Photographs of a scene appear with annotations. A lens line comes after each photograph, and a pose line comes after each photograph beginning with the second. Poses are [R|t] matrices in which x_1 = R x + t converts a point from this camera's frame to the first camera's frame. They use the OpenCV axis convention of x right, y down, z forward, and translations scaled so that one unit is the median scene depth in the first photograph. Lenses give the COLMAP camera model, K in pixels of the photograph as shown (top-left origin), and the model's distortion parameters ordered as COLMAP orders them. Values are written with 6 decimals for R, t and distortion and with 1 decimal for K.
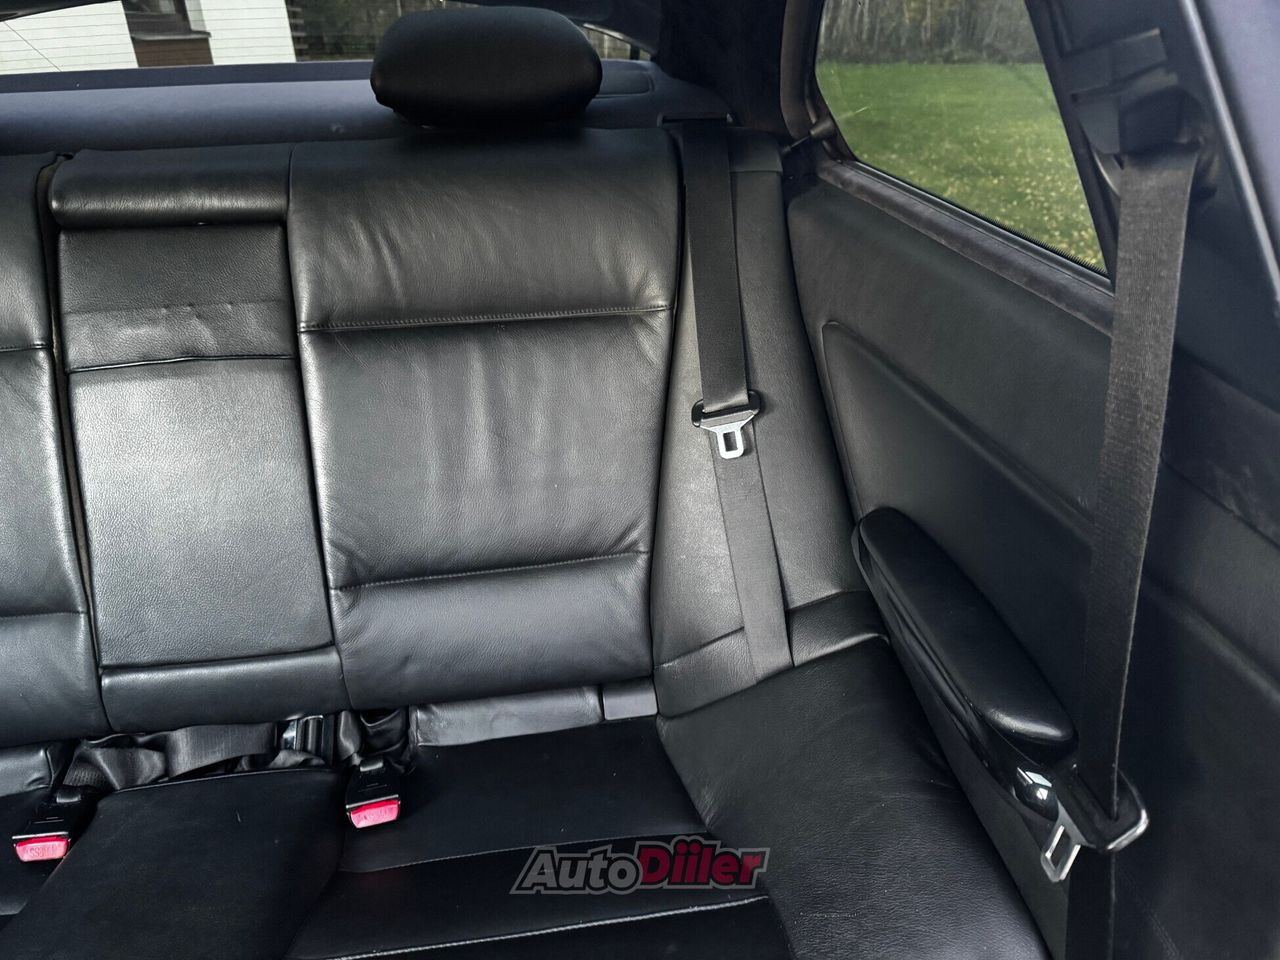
lens RADIAL K [[874.9, 0, 640.0], [0, 874.9, 480.0], [0, 0, 1]] dist [0.003275, -0.020434]
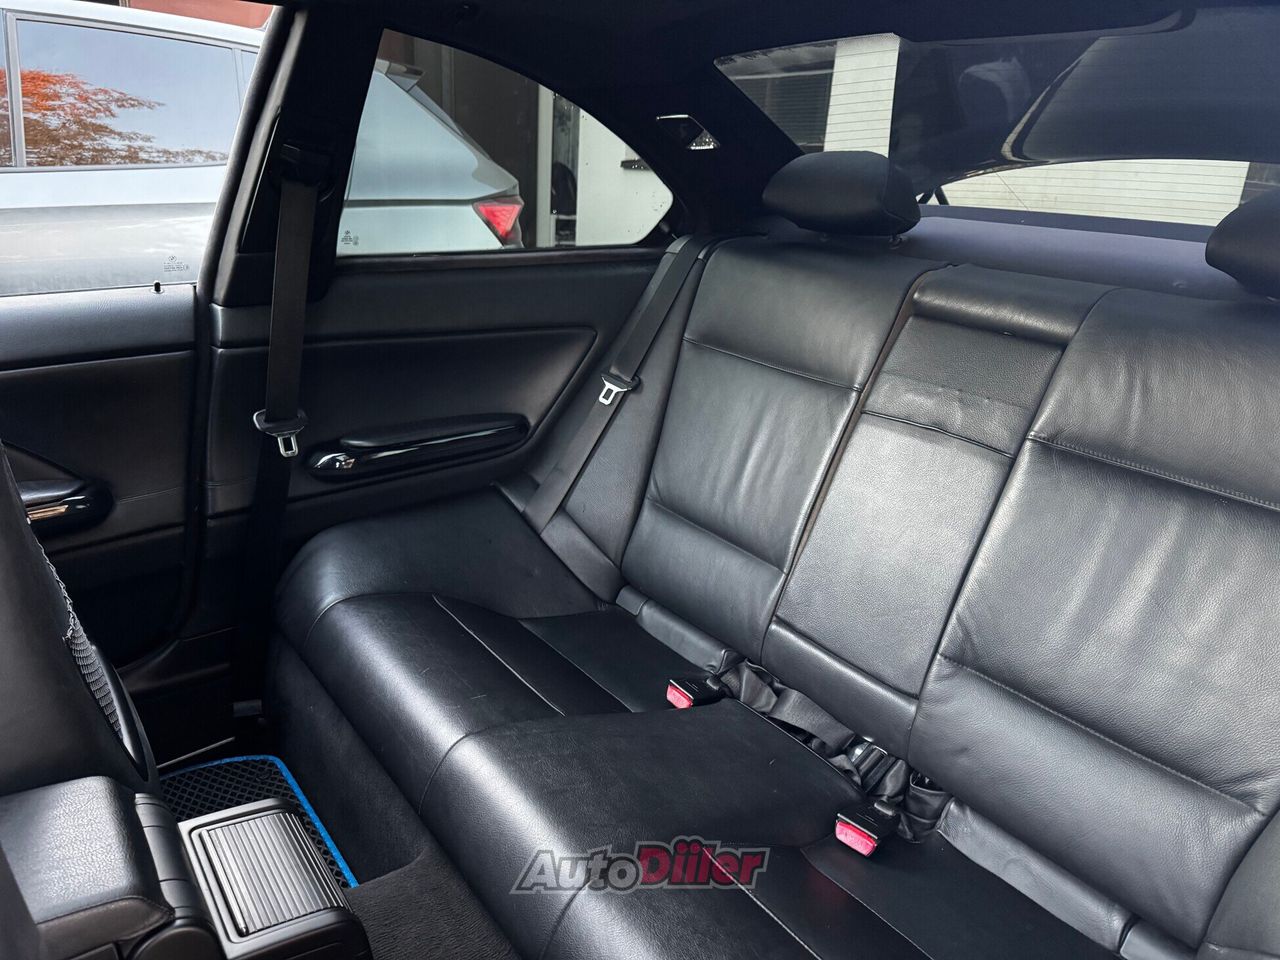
lens RADIAL K [[874.9, 0, 640.0], [0, 874.9, 480.0], [0, 0, 1]] dist [0.003275, -0.020434]
pose [[0.475897, 0.337045, -0.812356, 0.295049], [-0.452521, 0.885850, 0.102441, -0.013008], [0.754153, 0.318857, 0.574093, 0.005316]]
